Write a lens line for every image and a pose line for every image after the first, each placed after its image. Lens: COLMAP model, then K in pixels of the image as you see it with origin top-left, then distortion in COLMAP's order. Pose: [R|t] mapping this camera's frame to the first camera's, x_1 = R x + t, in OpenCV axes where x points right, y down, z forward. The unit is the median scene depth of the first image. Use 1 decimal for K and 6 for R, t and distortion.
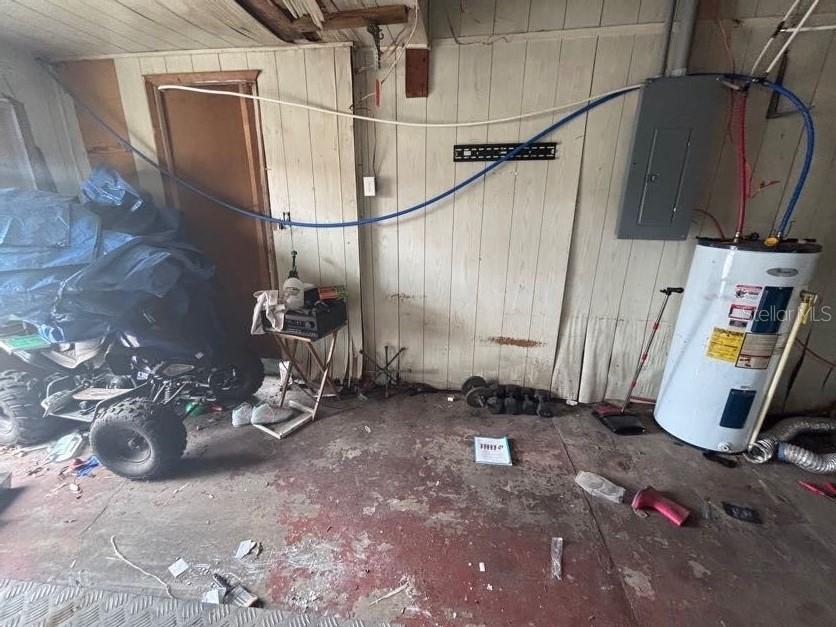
lens RADIAL K [[339.6, 0, 419.4], [0, 339.6, 313.1], [0, 0, 1]] dist [0.001050, 0.001114]
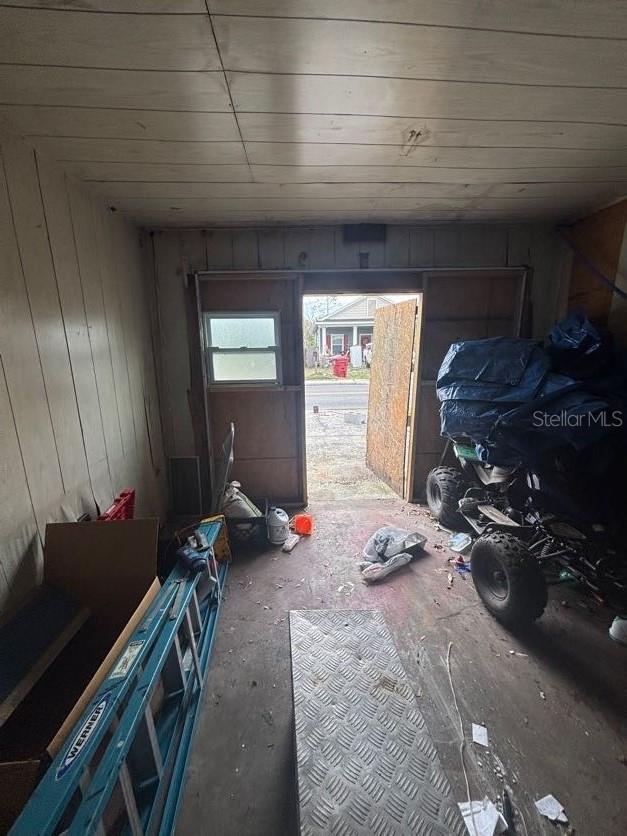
lens RADIAL K [[339.6, 0, 312.1], [0, 339.6, 420.0], [0, 0, 1]] dist [0.001050, 0.001114]
pose [[0.198702, 0.193223, -0.960824, -0.050441], [-0.278277, 0.951146, 0.133728, -0.041449], [0.939723, 0.240803, 0.242764, 0.096307]]
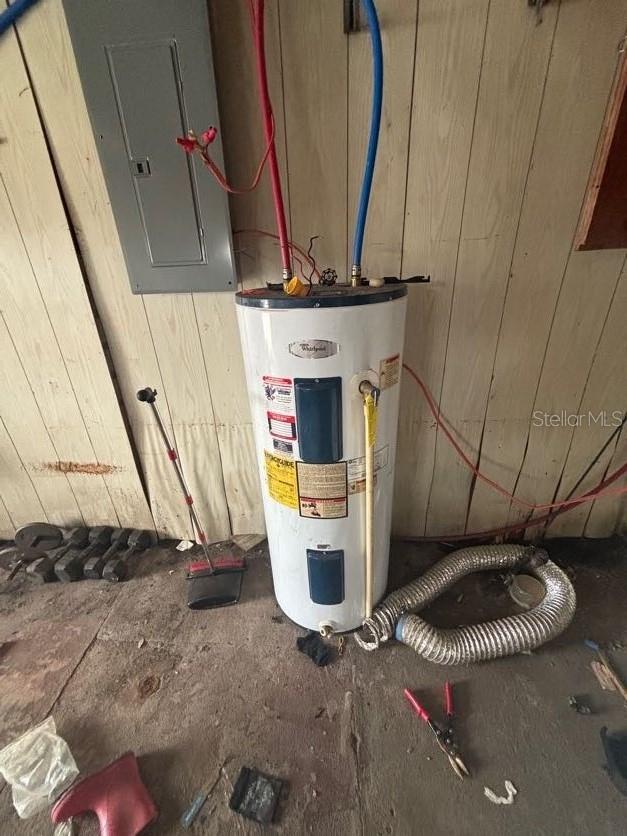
lens RADIAL K [[339.6, 0, 312.9], [0, 339.6, 418.2], [0, 0, 1]] dist [0.001050, 0.001114]
pose [[0.993556, -0.085531, 0.074372, 0.843880], [0.076121, 0.989696, 0.121275, -0.065854], [-0.083979, -0.114832, 0.989829, 0.416462]]
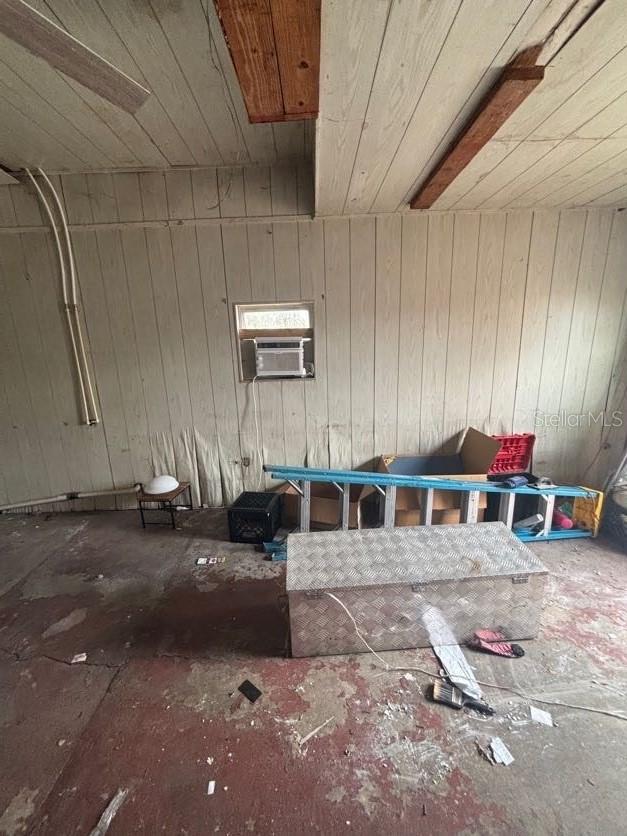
lens RADIAL K [[339.6, 0, 315.5], [0, 339.6, 422.2], [0, 0, 1]] dist [0.001050, 0.001114]
pose [[-0.989041, 0.057000, -0.136195, -0.000829], [-0.019920, 0.862519, 0.505633, -0.286843], [0.146292, 0.502805, -0.851931, 0.873113]]
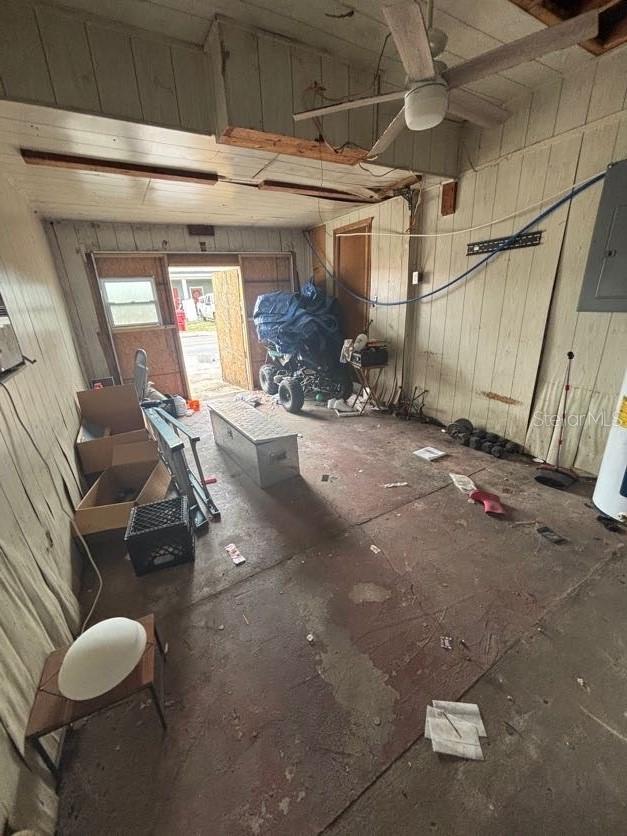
lens RADIAL K [[339.6, 0, 315.8], [0, 339.6, 418.4], [0, 0, 1]] dist [0.001050, 0.001114]
pose [[0.625028, 0.232431, -0.745196, 0.995801], [-0.185790, 0.971503, 0.147187, 0.123277], [0.758170, 0.046454, 0.650400, -0.380376]]
